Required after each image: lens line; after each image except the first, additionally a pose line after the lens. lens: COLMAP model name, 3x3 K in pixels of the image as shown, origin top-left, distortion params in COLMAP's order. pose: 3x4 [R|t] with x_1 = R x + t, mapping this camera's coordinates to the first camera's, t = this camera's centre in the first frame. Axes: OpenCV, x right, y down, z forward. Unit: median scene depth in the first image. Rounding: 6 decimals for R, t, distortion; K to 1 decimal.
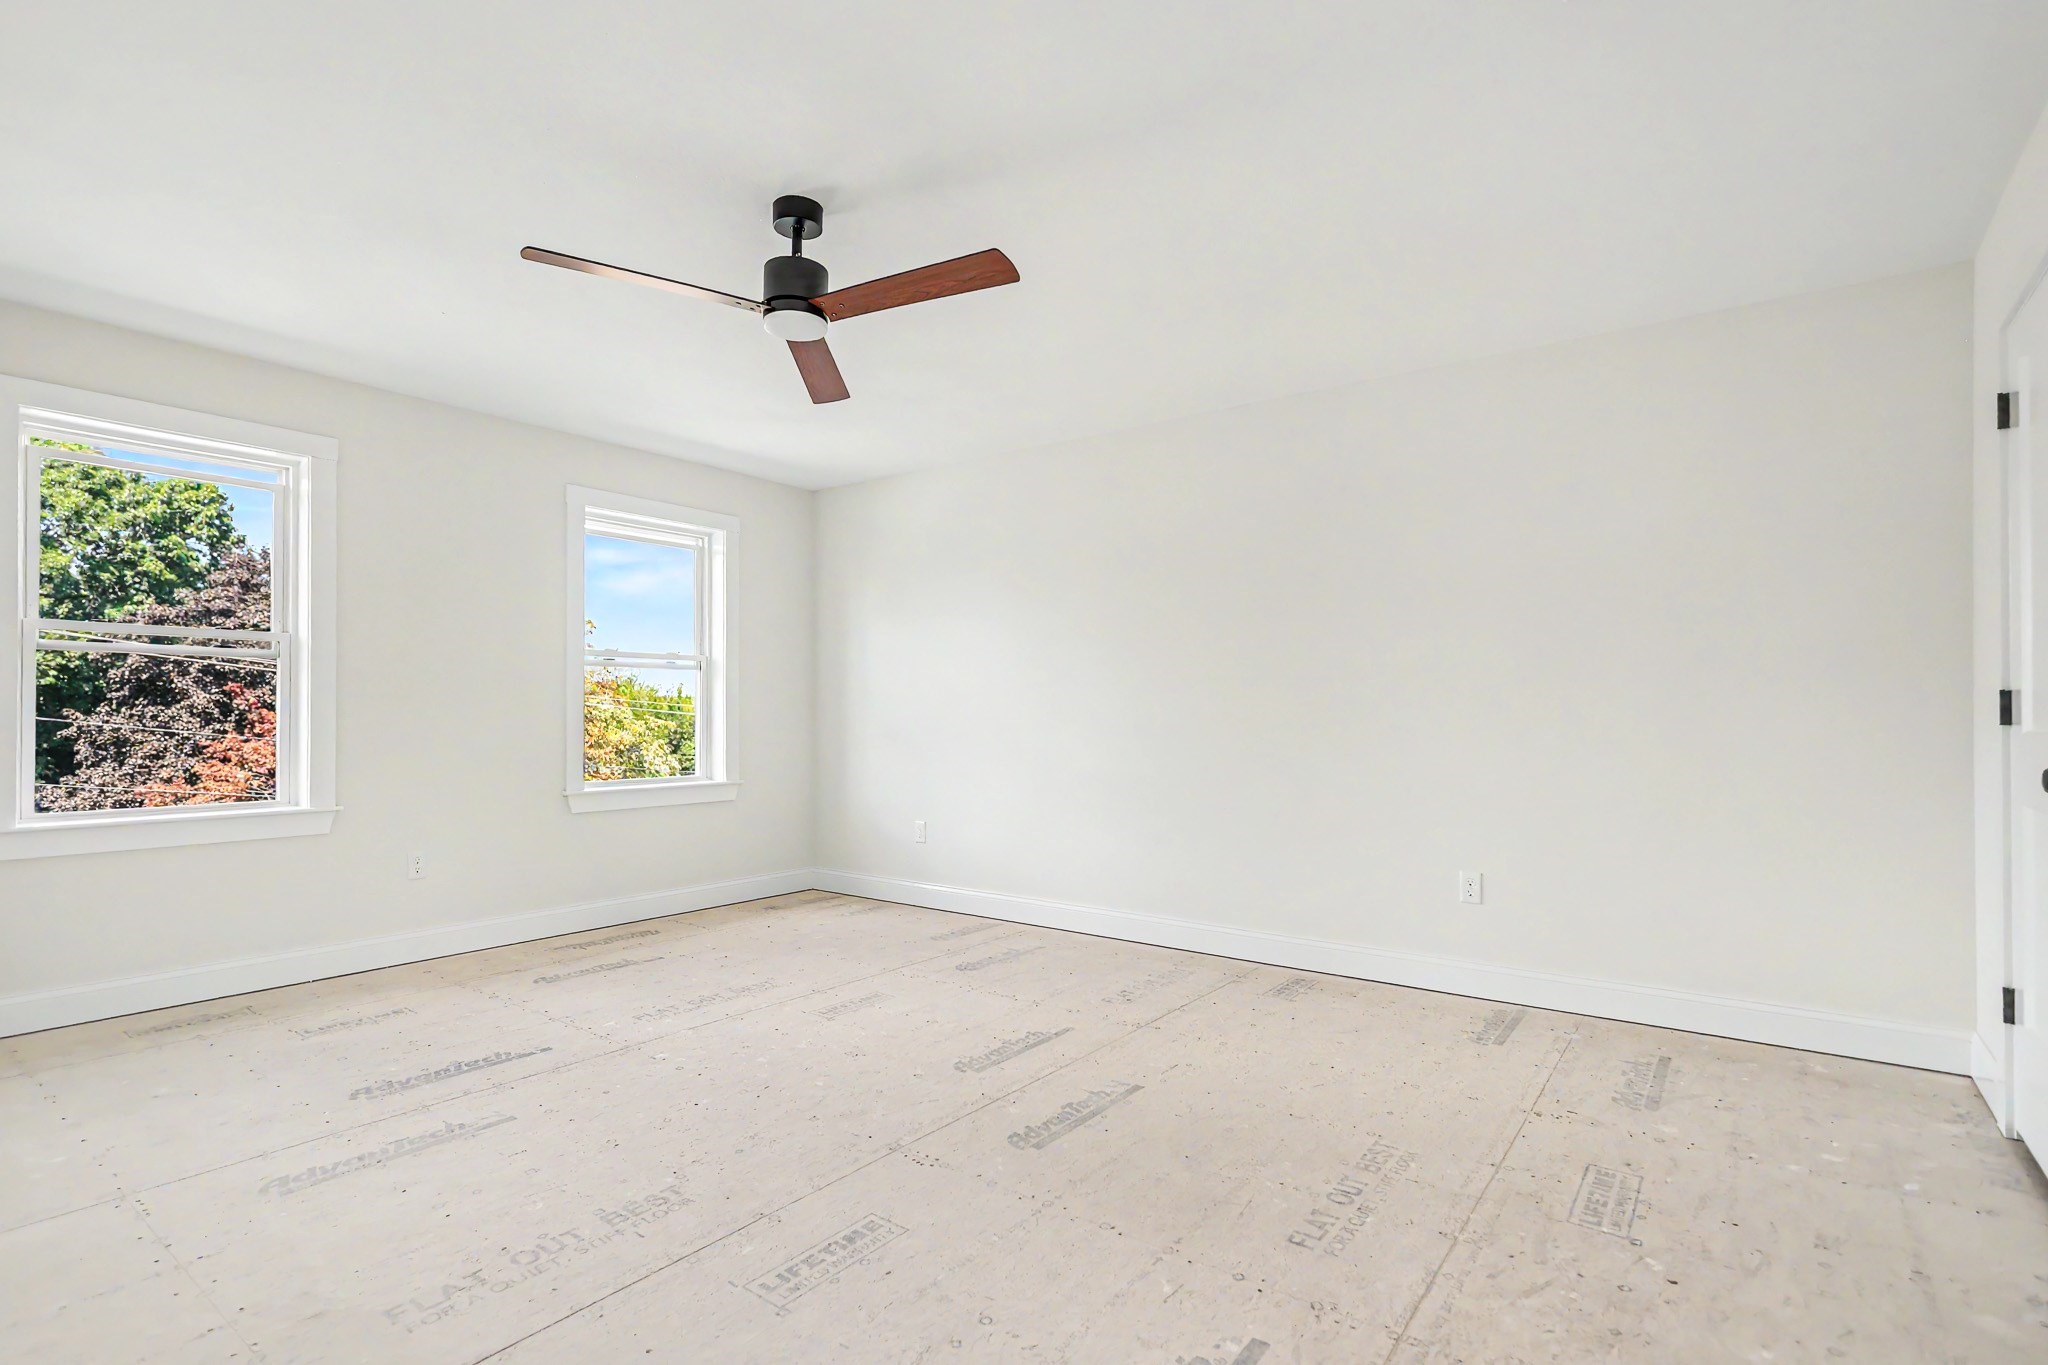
lens RADIAL K [[970.2, 0, 999.1], [0, 970.2, 710.1], [0, 0, 1]] dist [-0.003034, -0.000216]
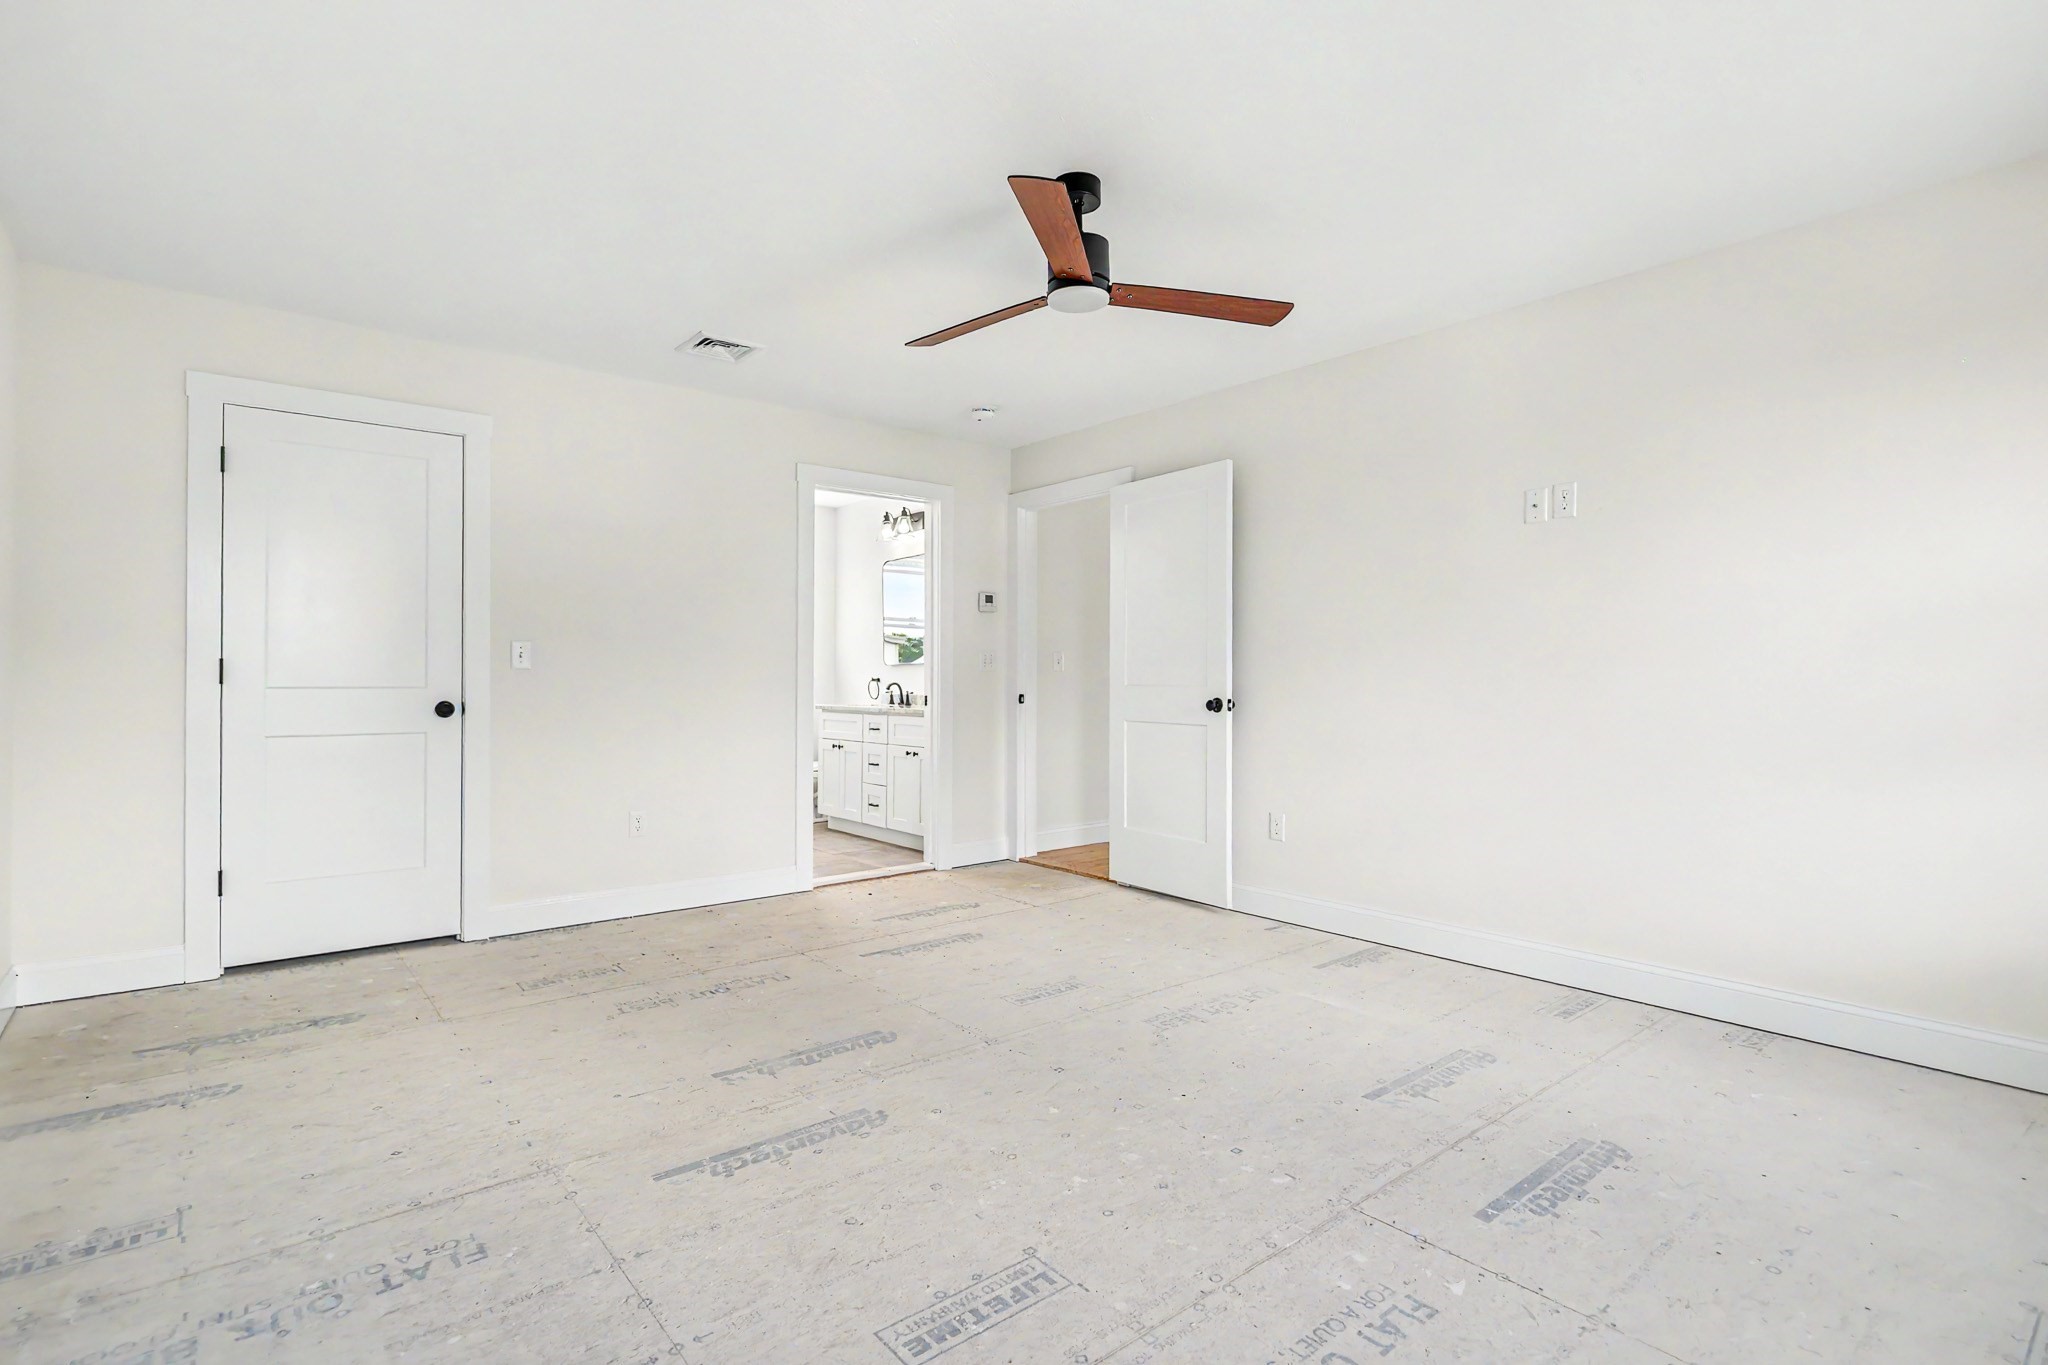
lens RADIAL K [[996.8, 0, 1058.5], [0, 996.8, 667.4], [0, 0, 1]] dist [-0.001796, 0.000369]
pose [[-0.983142, -0.000294, 0.182843, -0.346759], [-0.003081, 0.999883, -0.014956, 0.009910], [-0.182817, -0.015267, -0.983028, 1.848848]]
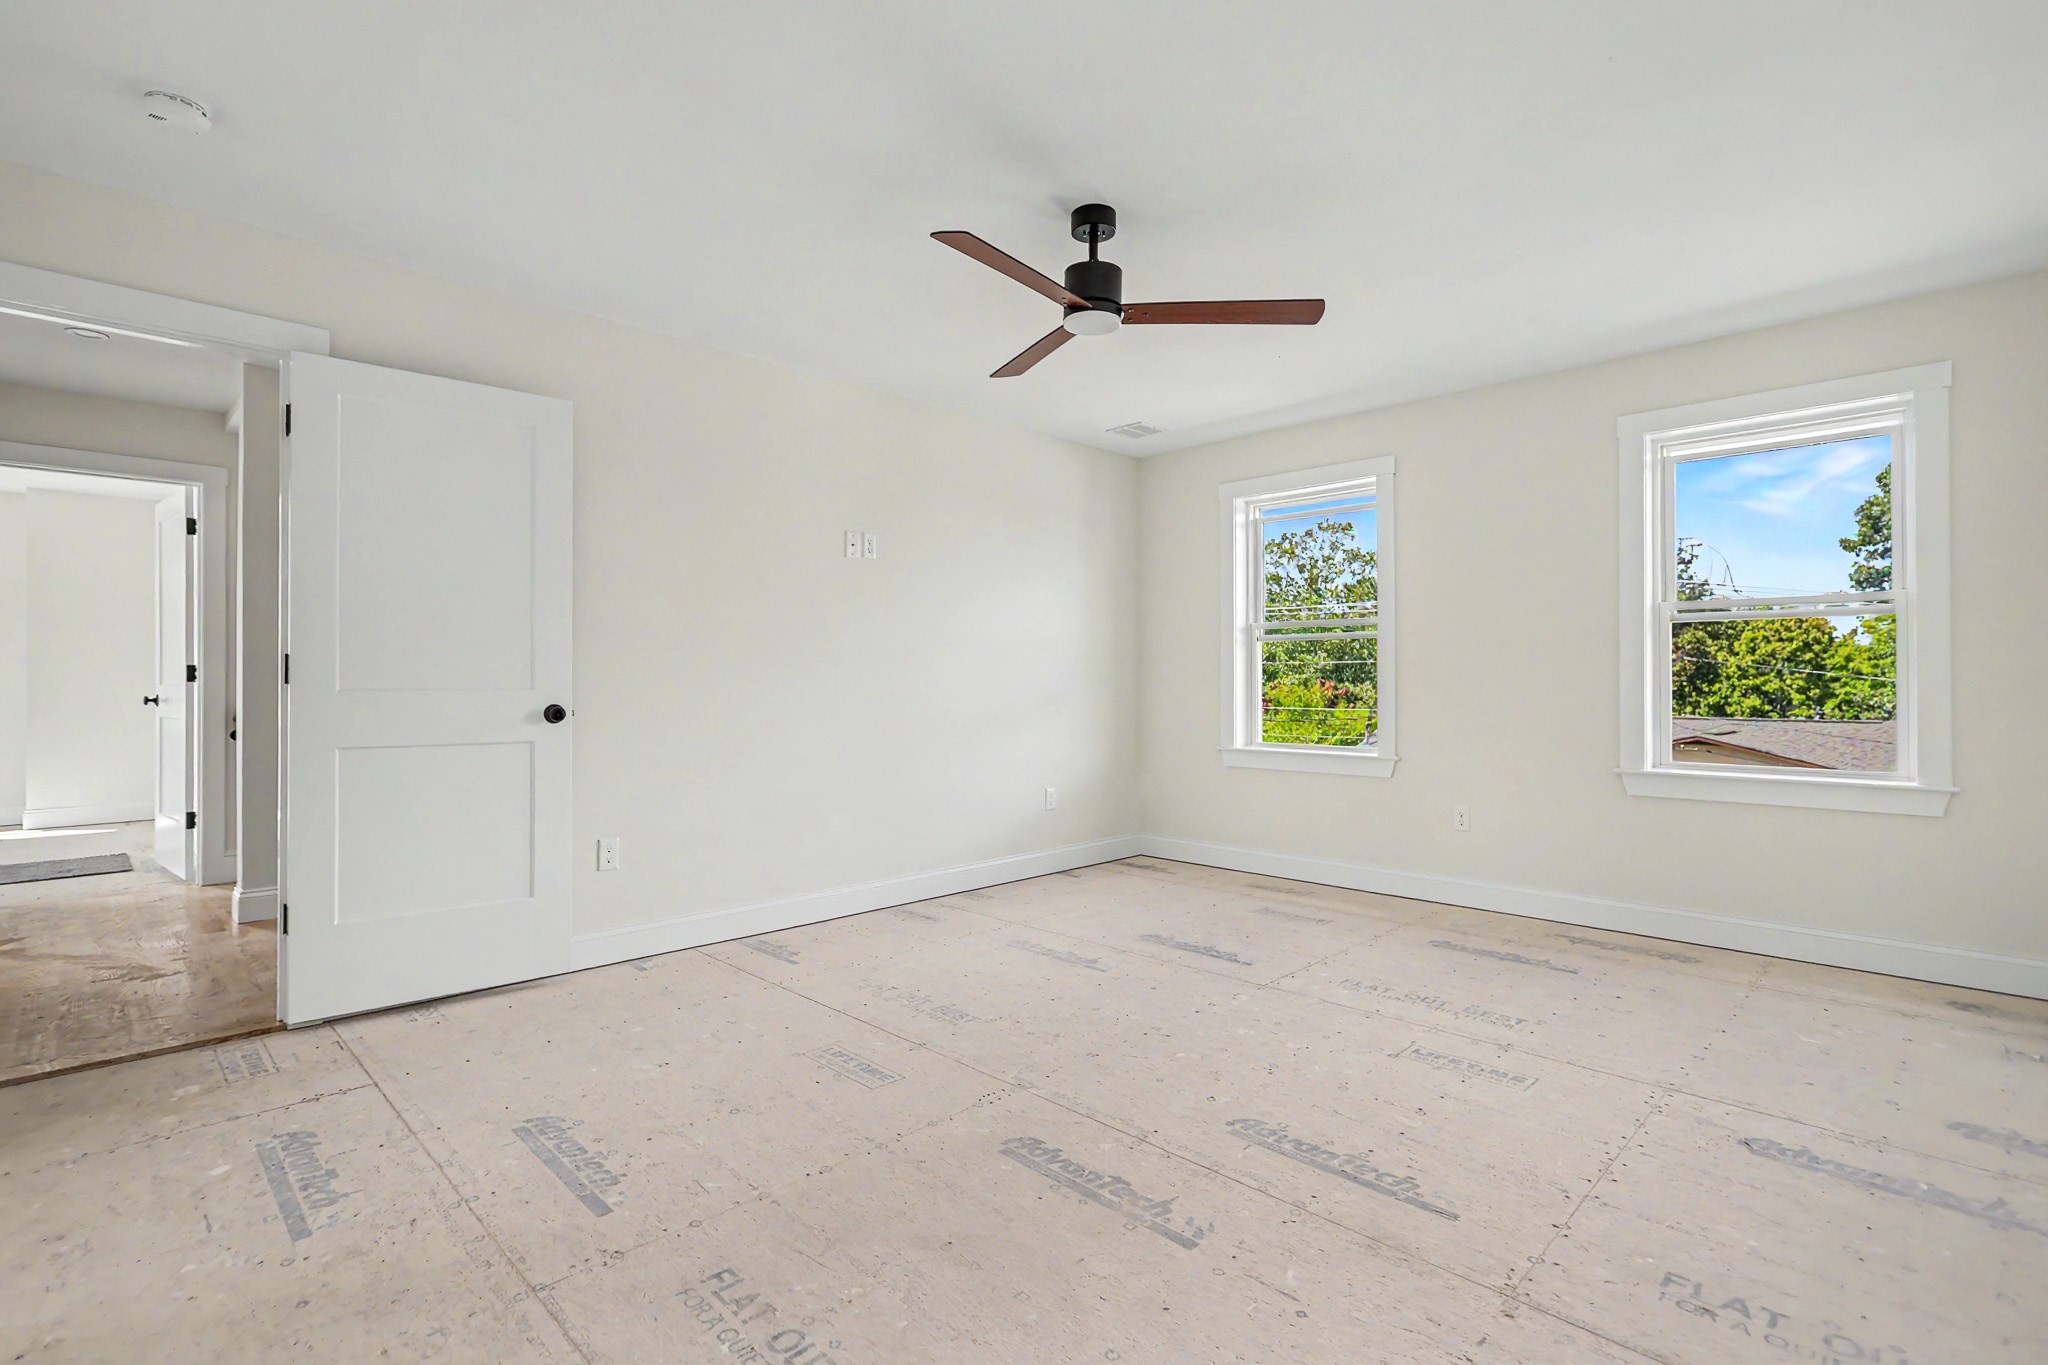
lens RADIAL K [[940.9, 0, 1013.8], [0, 940.9, 679.2], [0, 0, 1]] dist [-0.003833, -0.000246]
pose [[-0.119098, -0.005925, -0.992865, 0.772135], [0.003028, 0.999975, -0.006331, 0.011518], [0.992878, -0.003761, -0.119077, 0.939421]]
